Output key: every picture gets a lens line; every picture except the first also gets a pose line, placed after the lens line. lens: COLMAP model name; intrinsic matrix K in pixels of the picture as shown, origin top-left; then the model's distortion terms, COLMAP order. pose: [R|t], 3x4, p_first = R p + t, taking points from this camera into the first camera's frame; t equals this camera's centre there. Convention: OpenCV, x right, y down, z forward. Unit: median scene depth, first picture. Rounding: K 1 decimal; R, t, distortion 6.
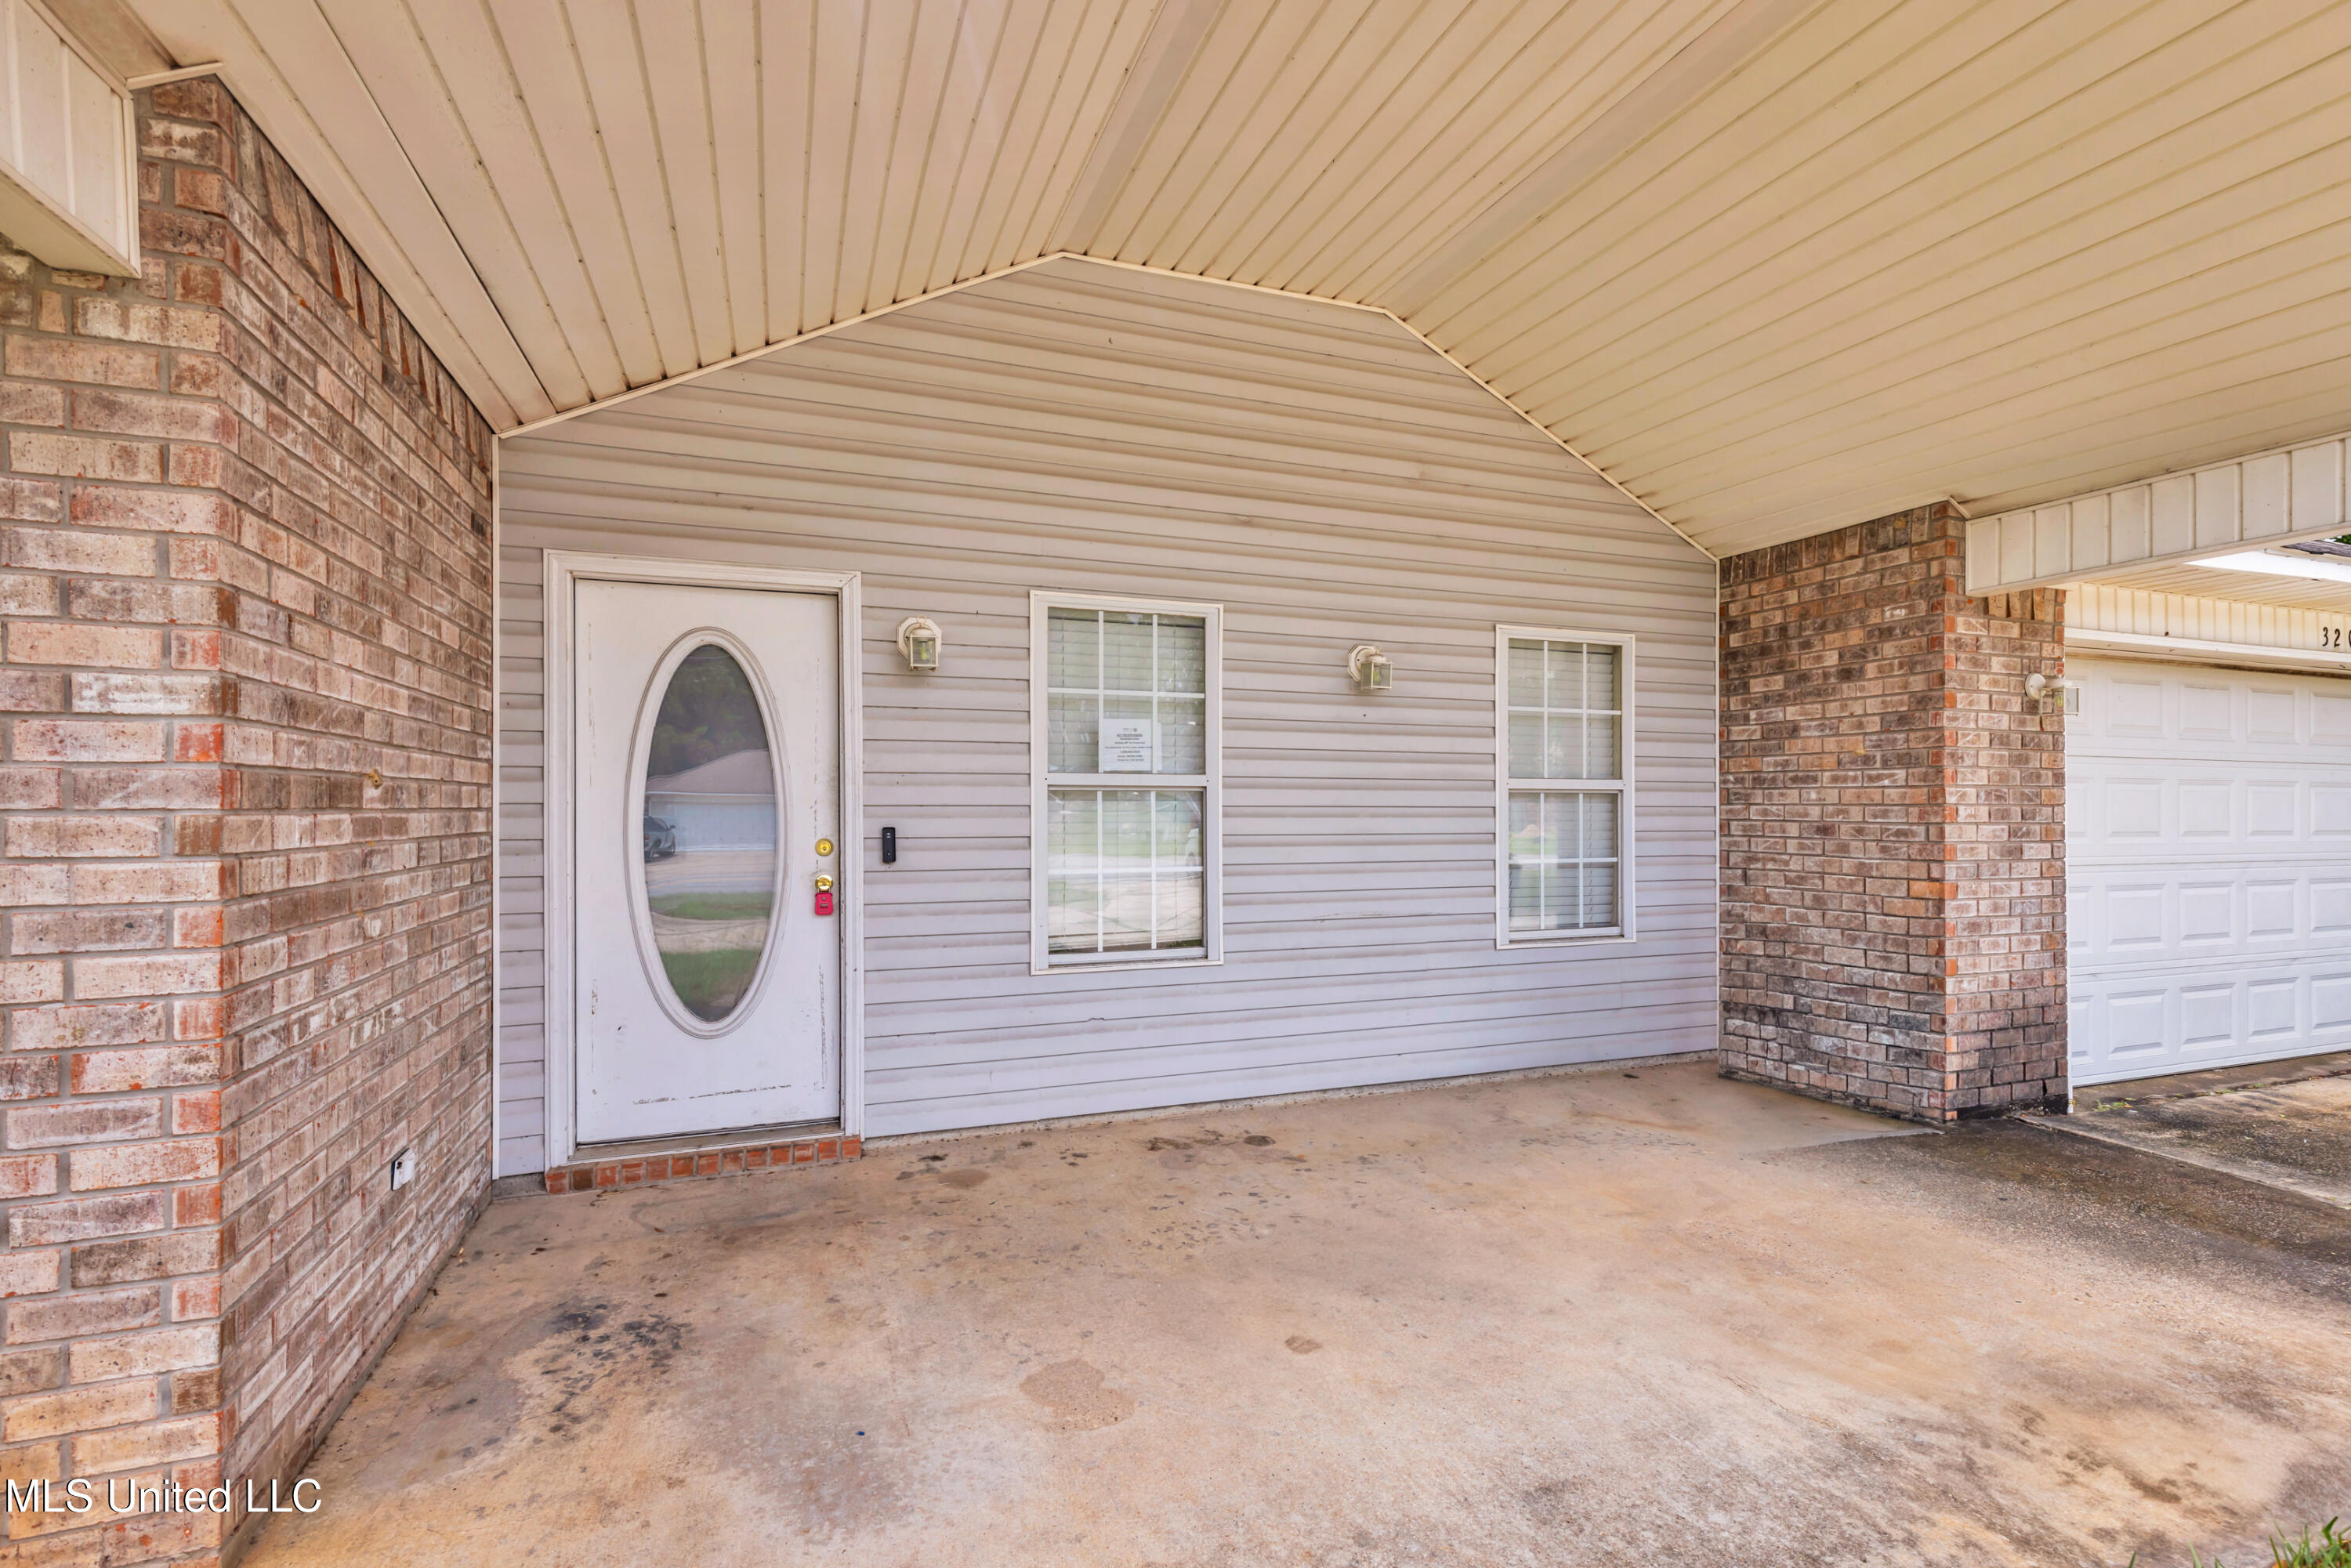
lens RADIAL K [[1075.6, 0, 1189.0], [0, 1075.6, 775.6], [0, 0, 1]] dist [0.001070, 0.000021]
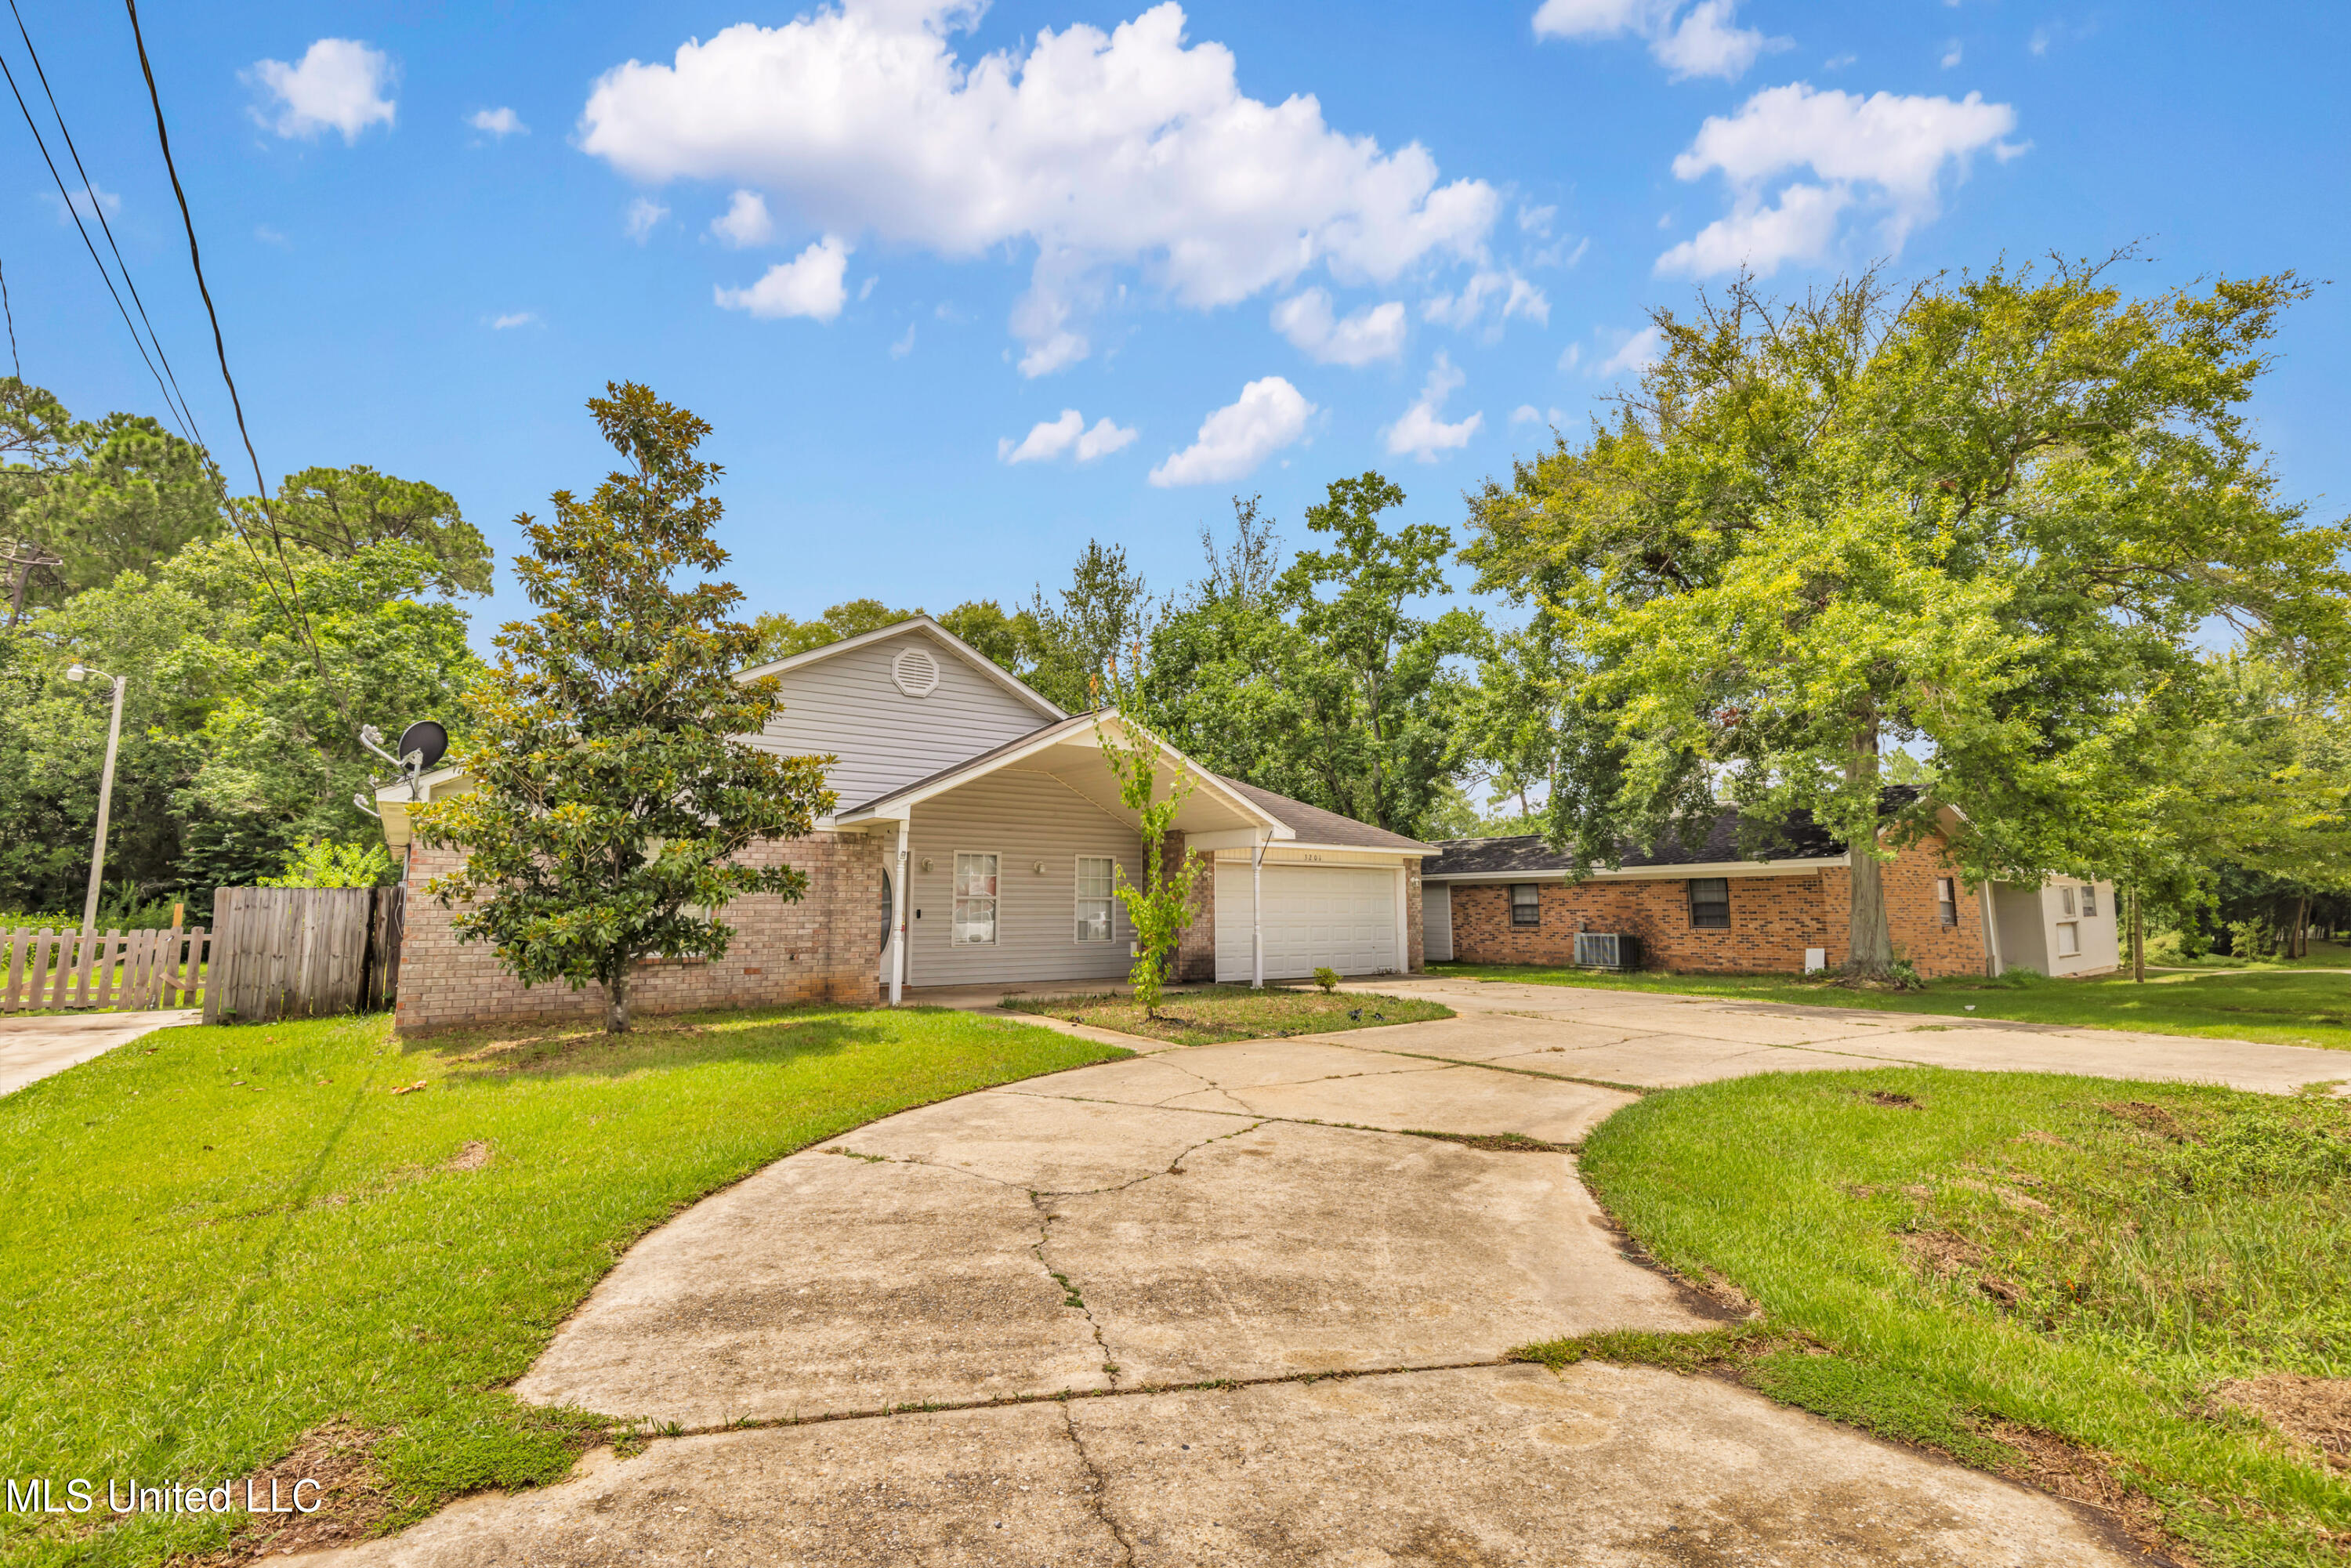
lens RADIAL K [[1075.6, 0, 1189.0], [0, 1075.6, 775.6], [0, 0, 1]] dist [0.001070, 0.000021]
pose [[0.965994, 0.028808, 0.256954, -0.326603], [-0.003739, 0.995226, -0.097522, -0.060615], [-0.258536, 0.093245, 0.961491, -2.950911]]
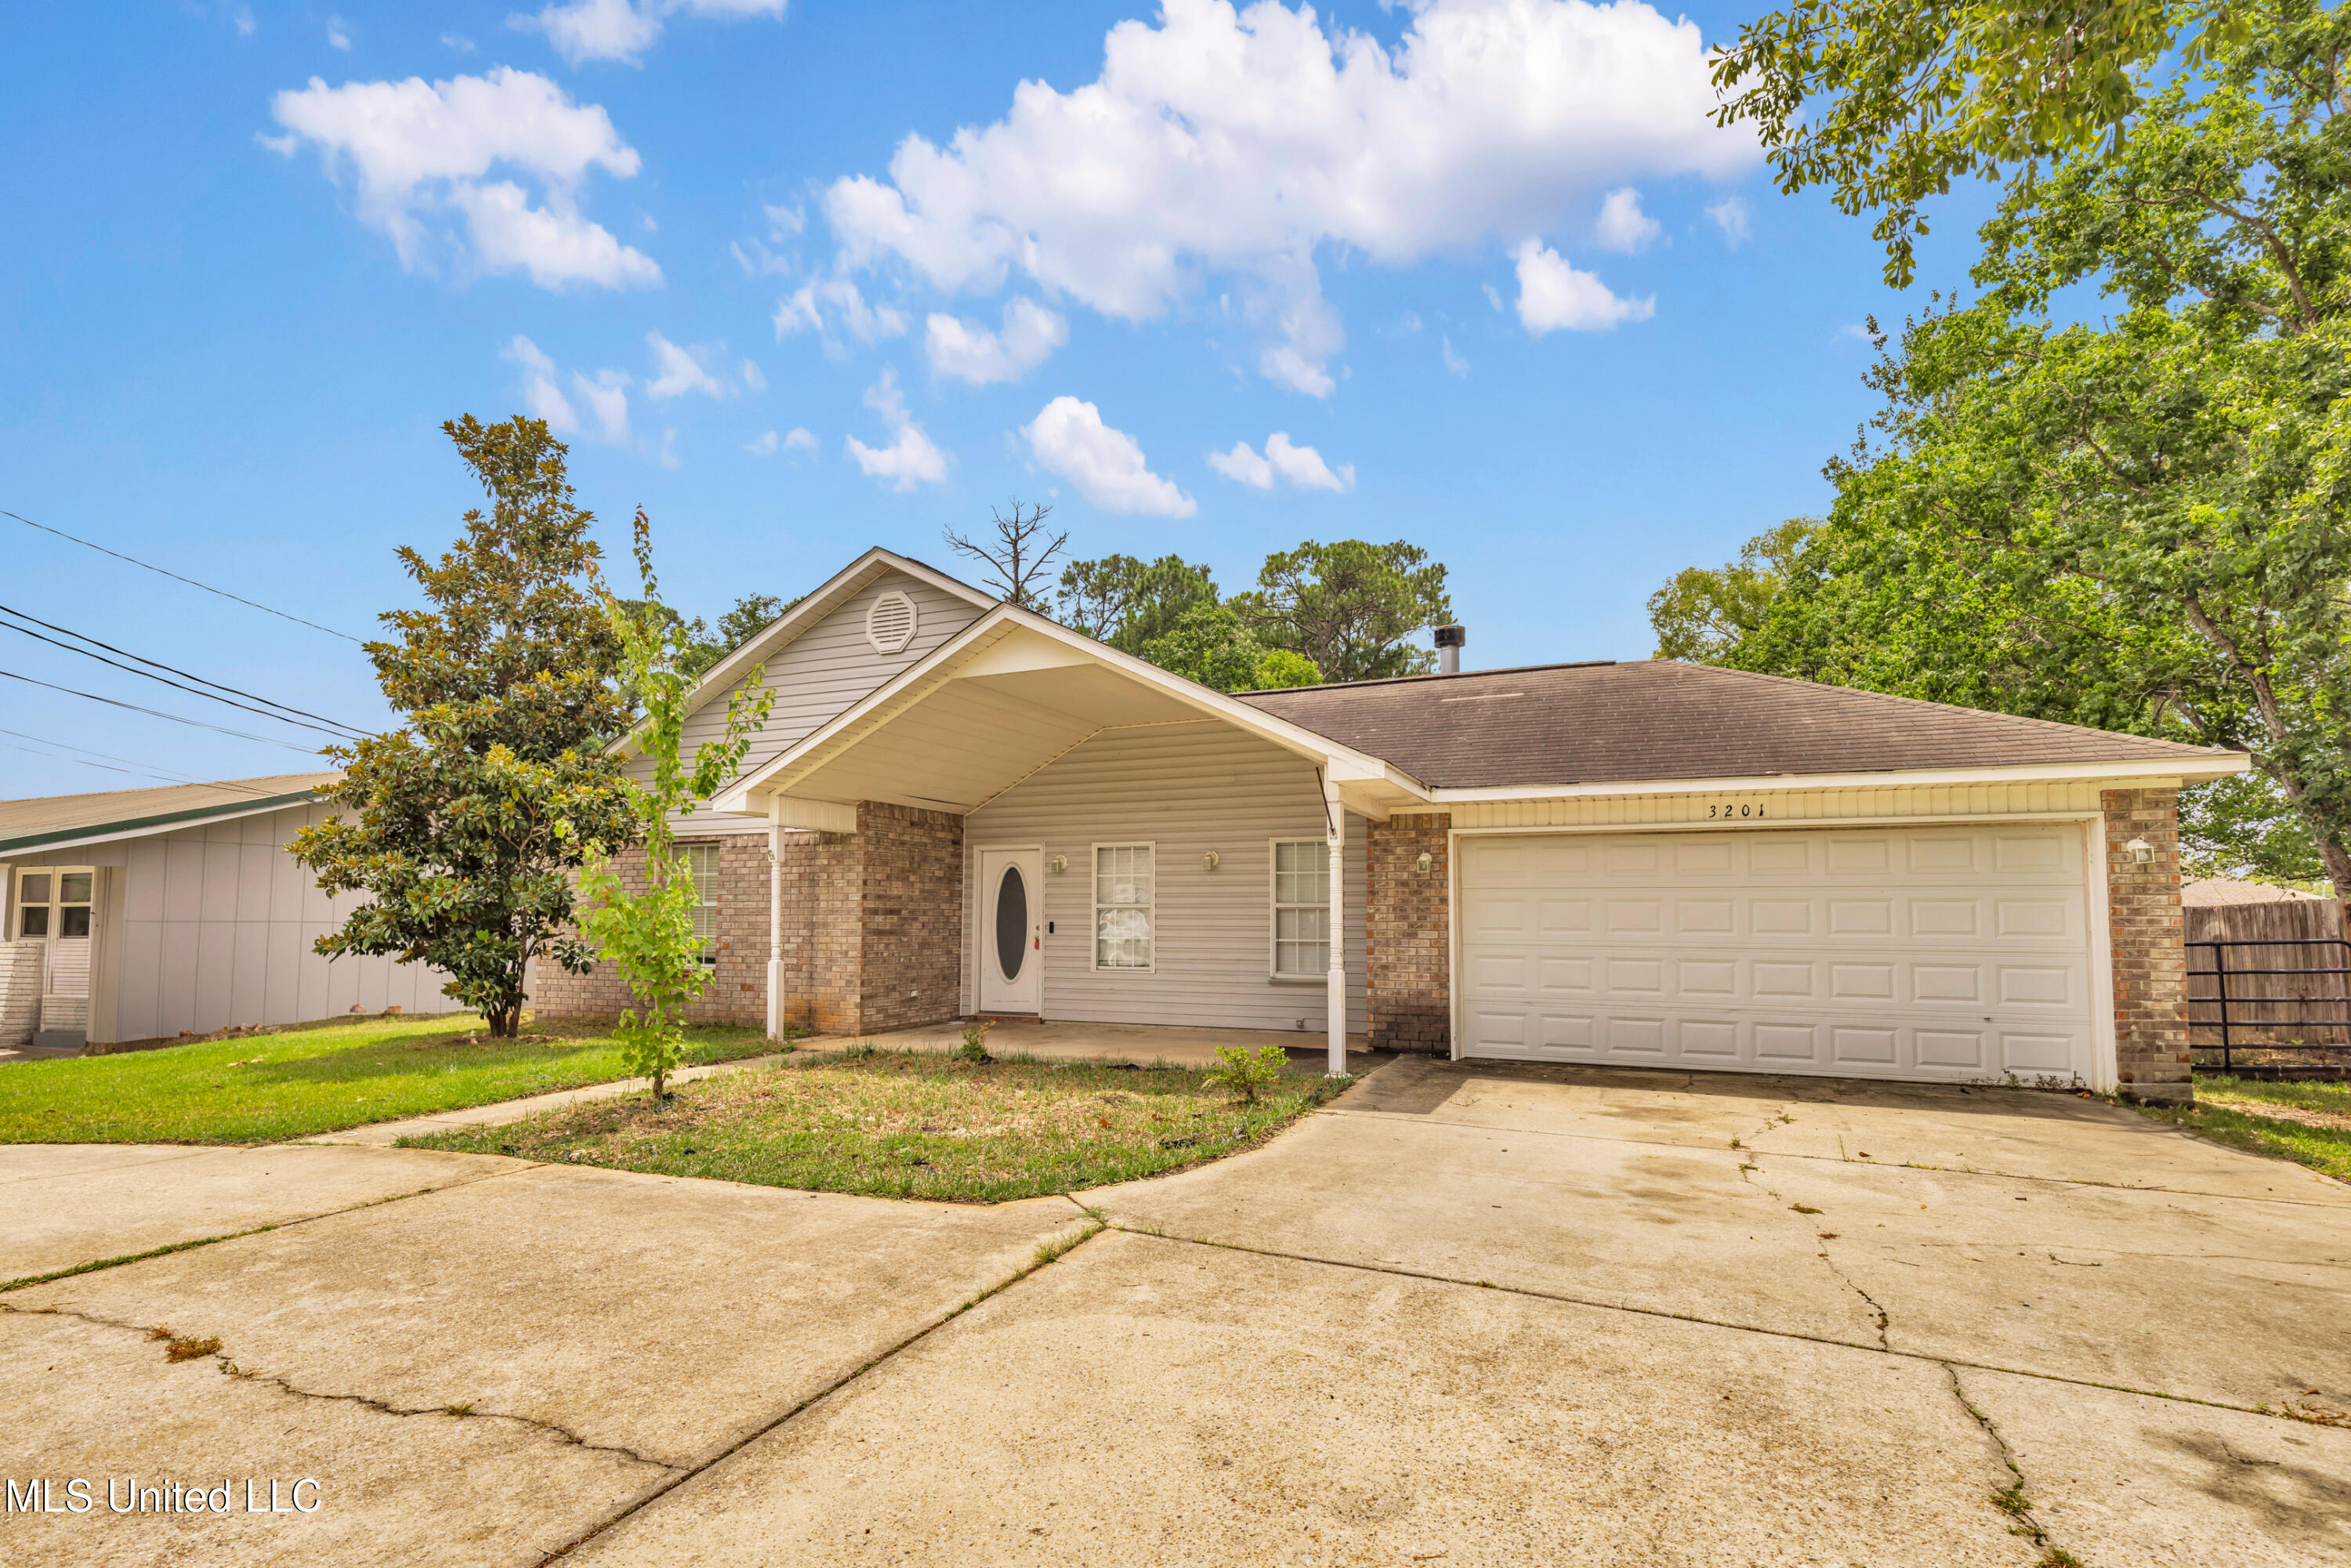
lens RADIAL K [[1075.6, 0, 1189.0], [0, 1075.6, 775.6], [0, 0, 1]] dist [0.001070, 0.000021]
pose [[0.728316, -0.092528, -0.678966, 1.991868], [0.017089, 0.992986, -0.116991, -0.002828], [0.685028, 0.073603, 0.724789, -0.955328]]
